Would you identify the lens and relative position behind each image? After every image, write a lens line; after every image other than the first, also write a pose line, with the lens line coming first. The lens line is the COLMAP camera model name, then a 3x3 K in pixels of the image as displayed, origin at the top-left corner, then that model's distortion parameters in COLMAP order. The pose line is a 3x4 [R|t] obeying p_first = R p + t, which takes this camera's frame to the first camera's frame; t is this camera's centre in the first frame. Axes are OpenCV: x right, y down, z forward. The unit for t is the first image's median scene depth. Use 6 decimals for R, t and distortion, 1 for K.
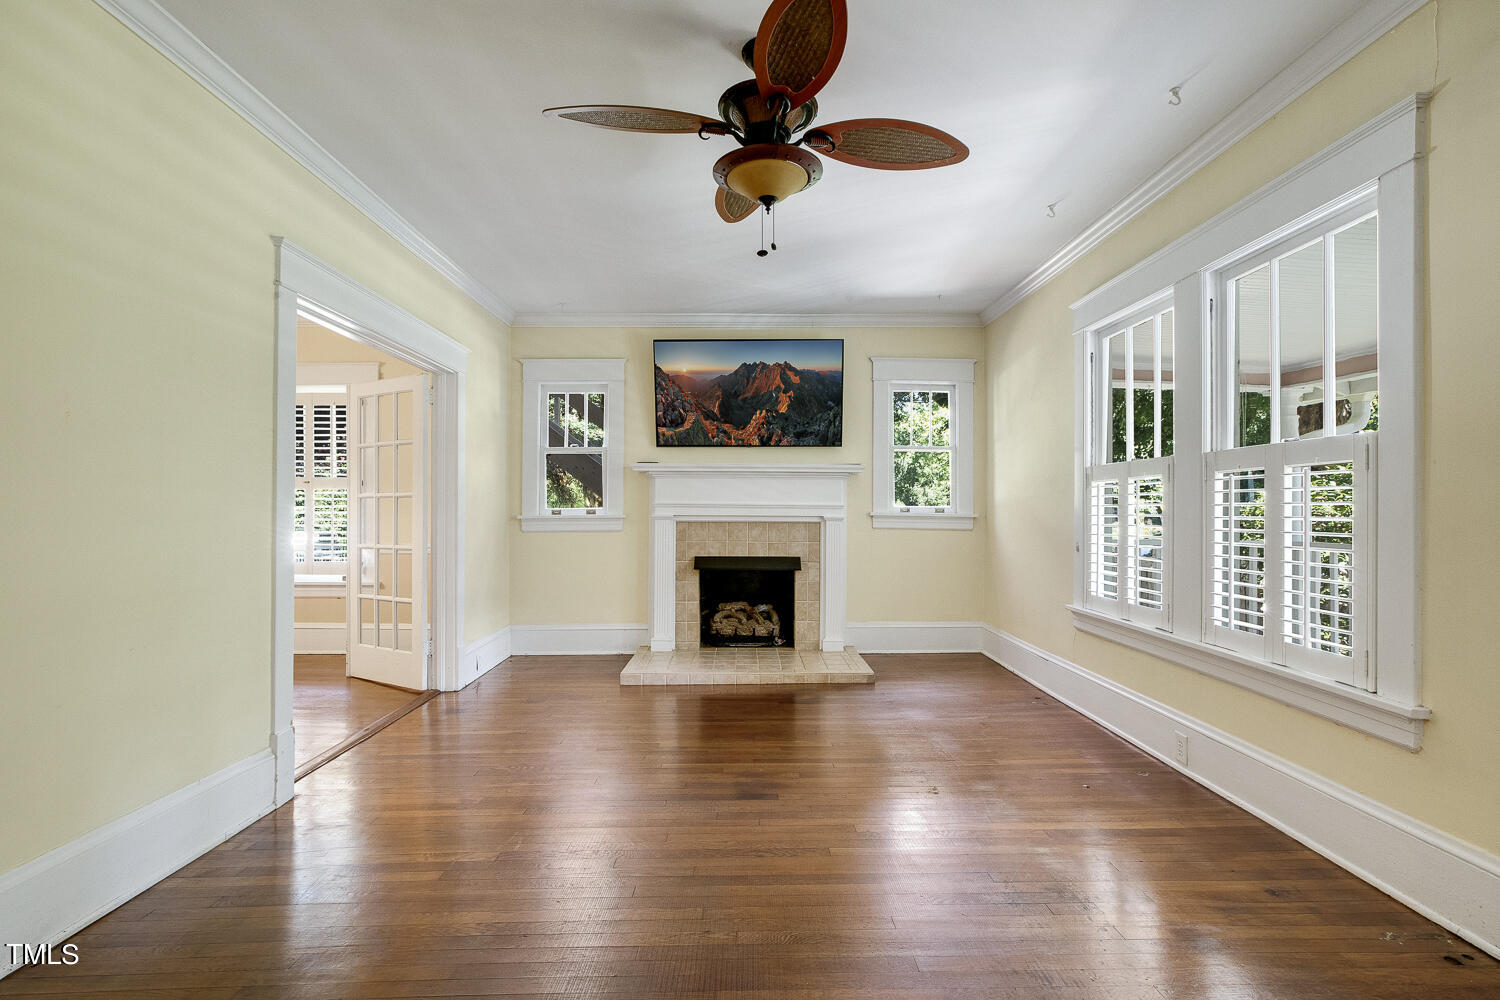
lens RADIAL K [[735.2, 0, 750.0], [0, 735.2, 500.0], [0, 0, 1]] dist [-0.005362, 0.000114]
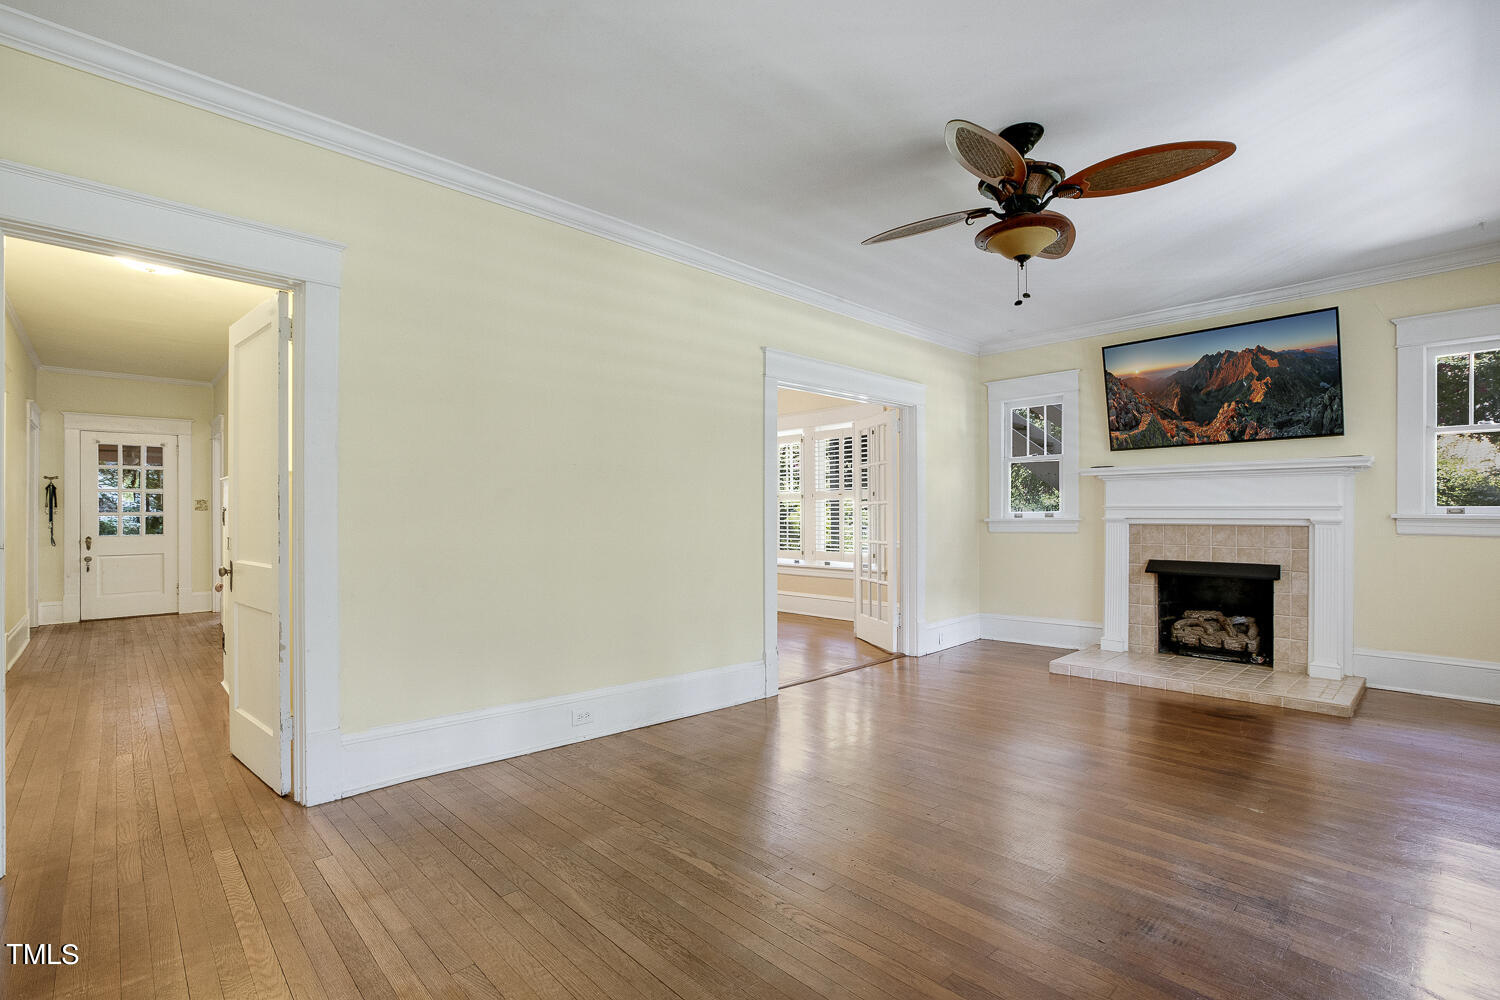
lens RADIAL K [[748.6, 0, 750.0], [0, 748.6, 500.0], [0, 0, 1]] dist [0.049368, 0.000356]
pose [[0.687406, -0.022052, -0.725938, 0.295195], [0.020525, 0.999730, -0.010933, -0.002973], [0.725983, -0.007384, 0.687673, -0.087764]]
